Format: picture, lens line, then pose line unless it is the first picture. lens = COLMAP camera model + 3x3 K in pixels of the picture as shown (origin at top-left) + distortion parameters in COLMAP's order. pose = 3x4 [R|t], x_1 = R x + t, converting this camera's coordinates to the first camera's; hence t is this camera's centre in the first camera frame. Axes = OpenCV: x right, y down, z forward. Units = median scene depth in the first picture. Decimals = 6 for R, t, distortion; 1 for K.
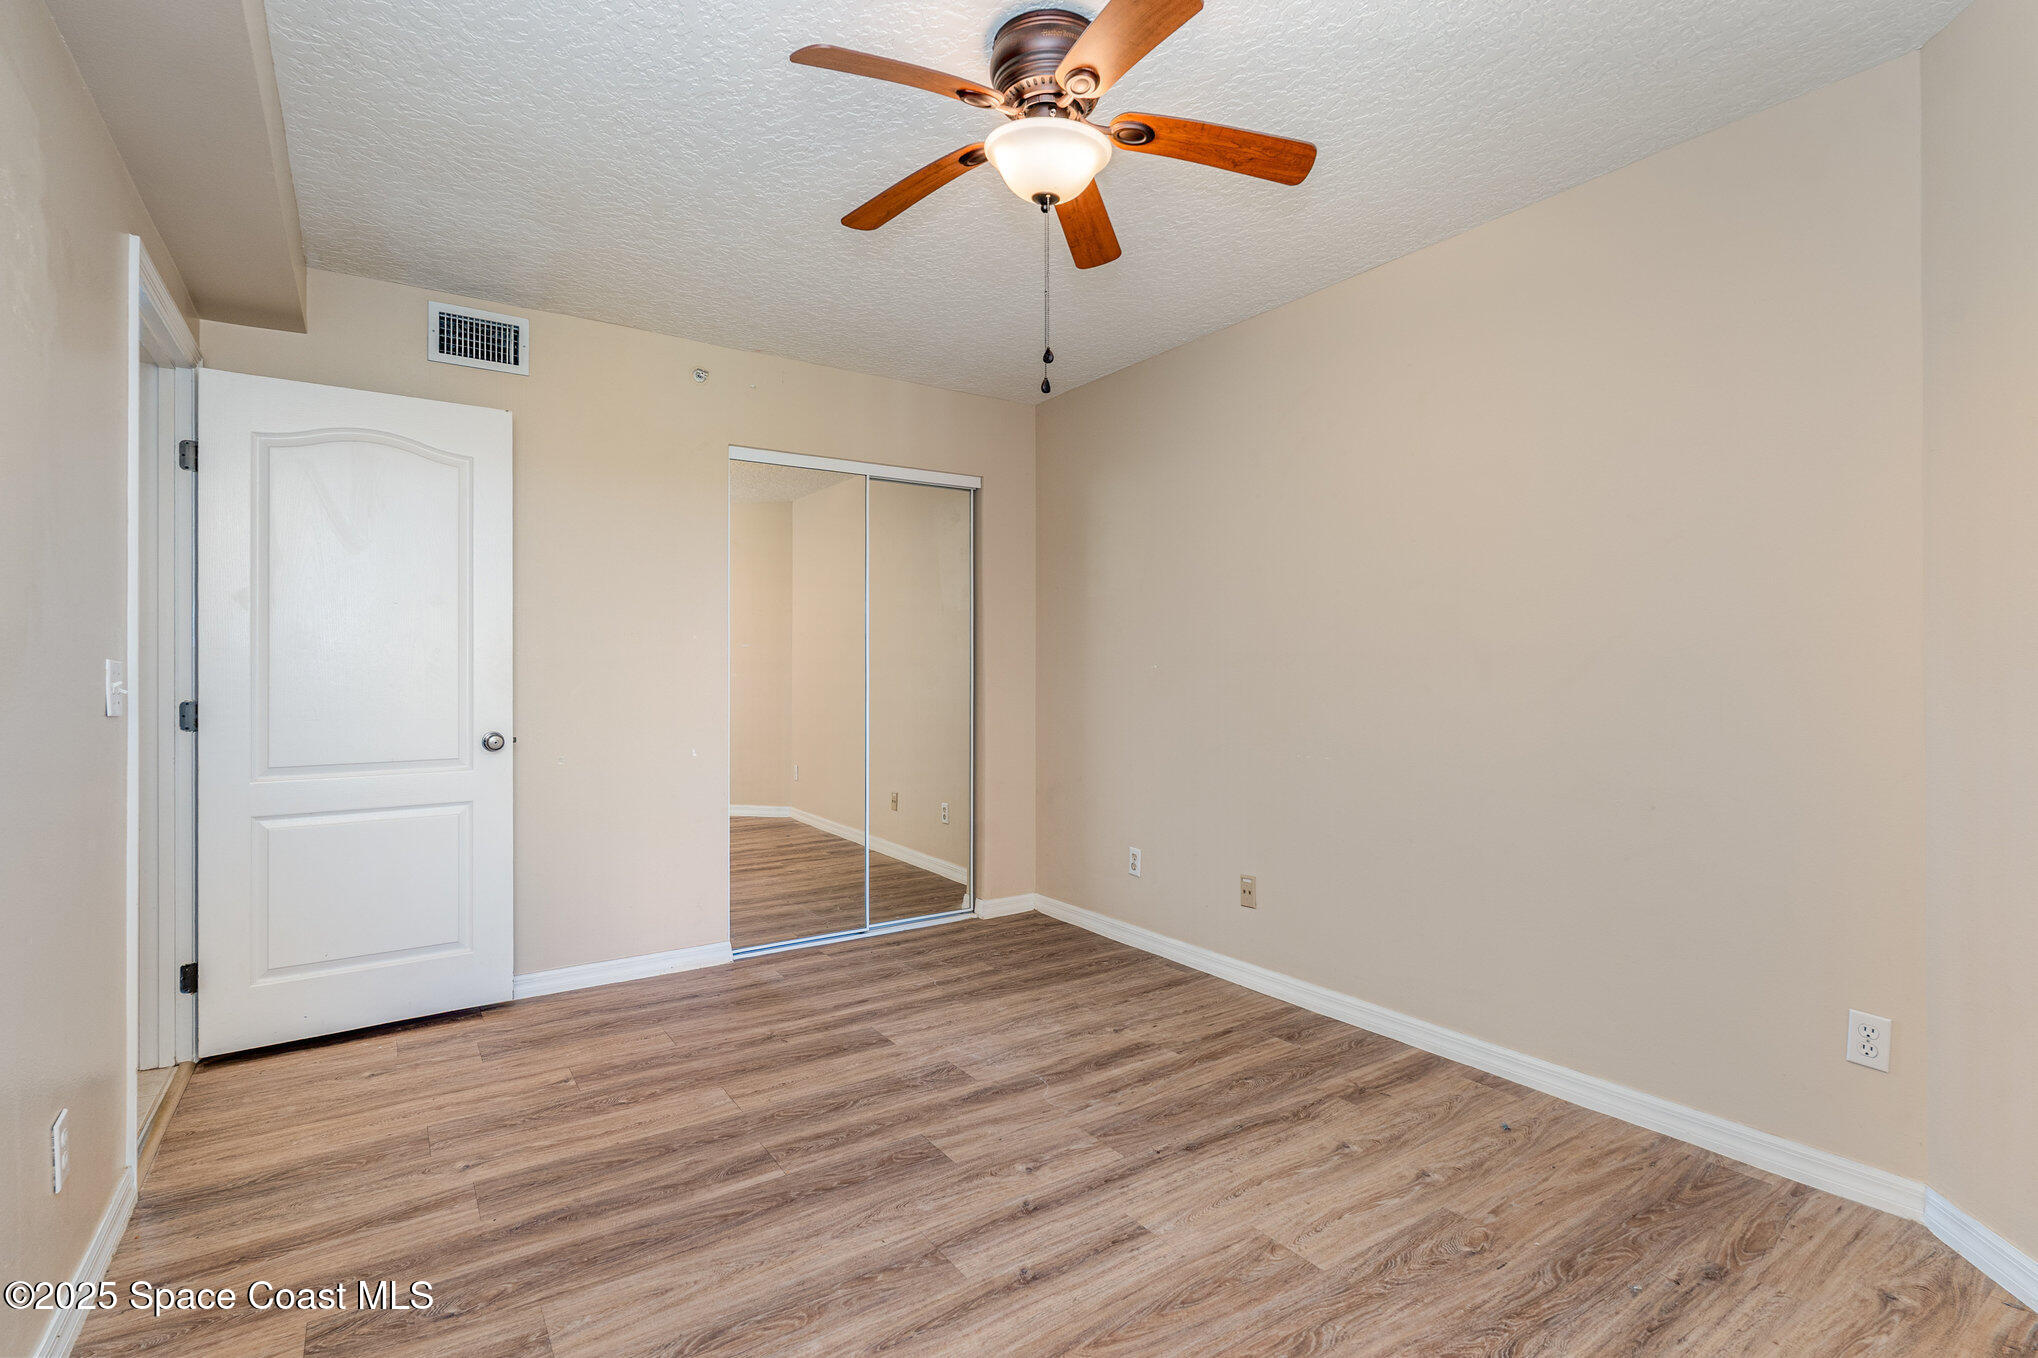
lens RADIAL K [[964.1, 0, 1025.1], [0, 964.1, 673.9], [0, 0, 1]] dist [-0.003791, -0.000115]
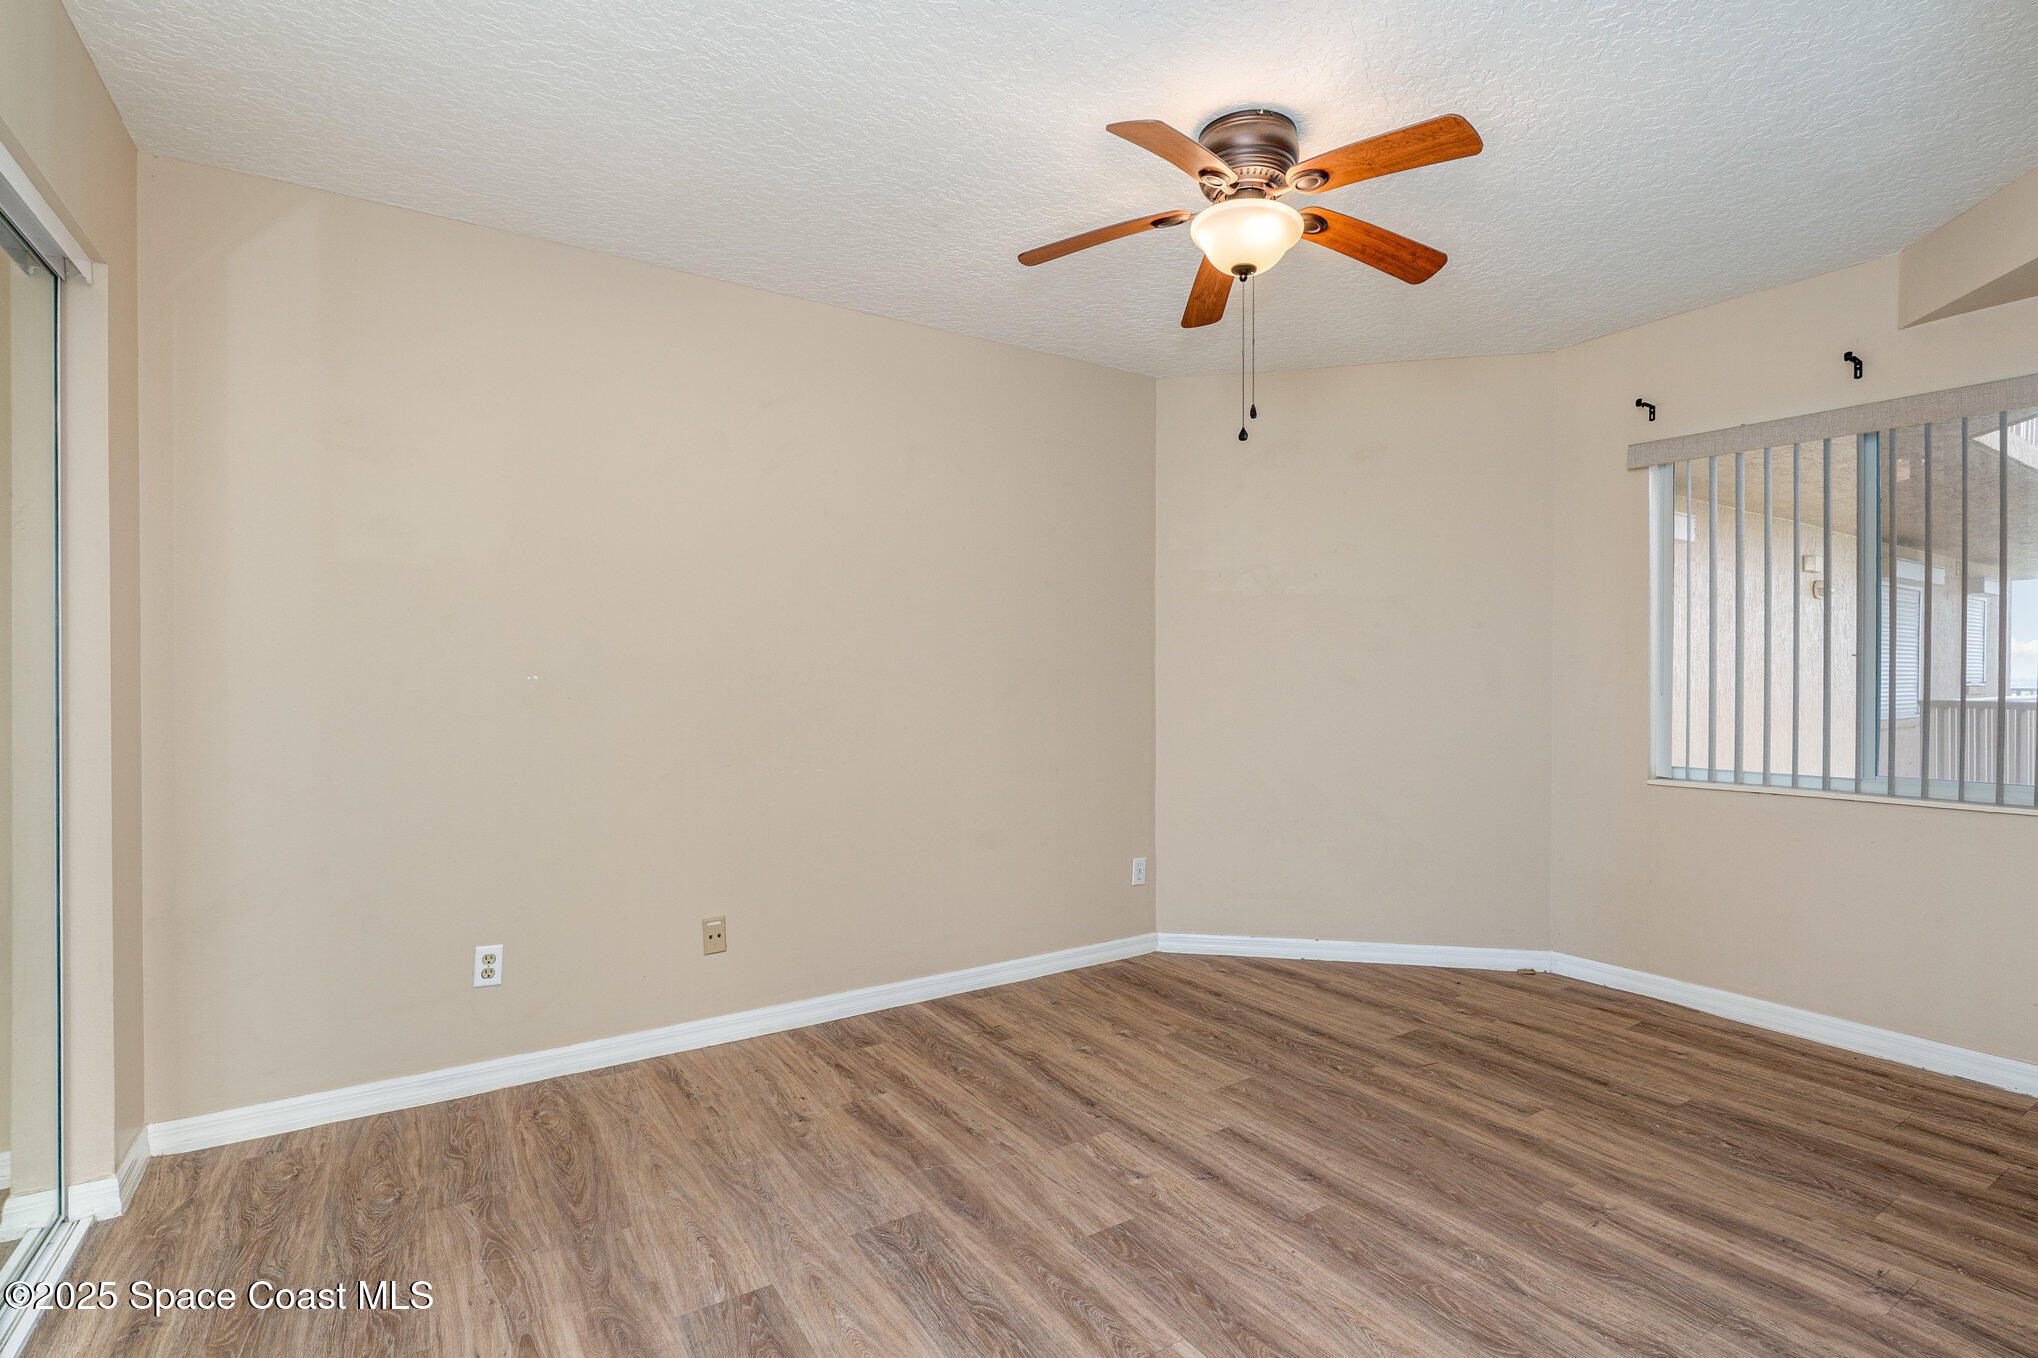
lens RADIAL K [[964.1, 0, 1028.0], [0, 964.1, 681.1], [0, 0, 1]] dist [-0.003791, -0.000115]
pose [[0.016648, -0.000908, 0.999861, -0.863369], [0.004795, 0.999988, 0.000828, -0.008210], [-0.999850, 0.004781, 0.016652, 0.936196]]
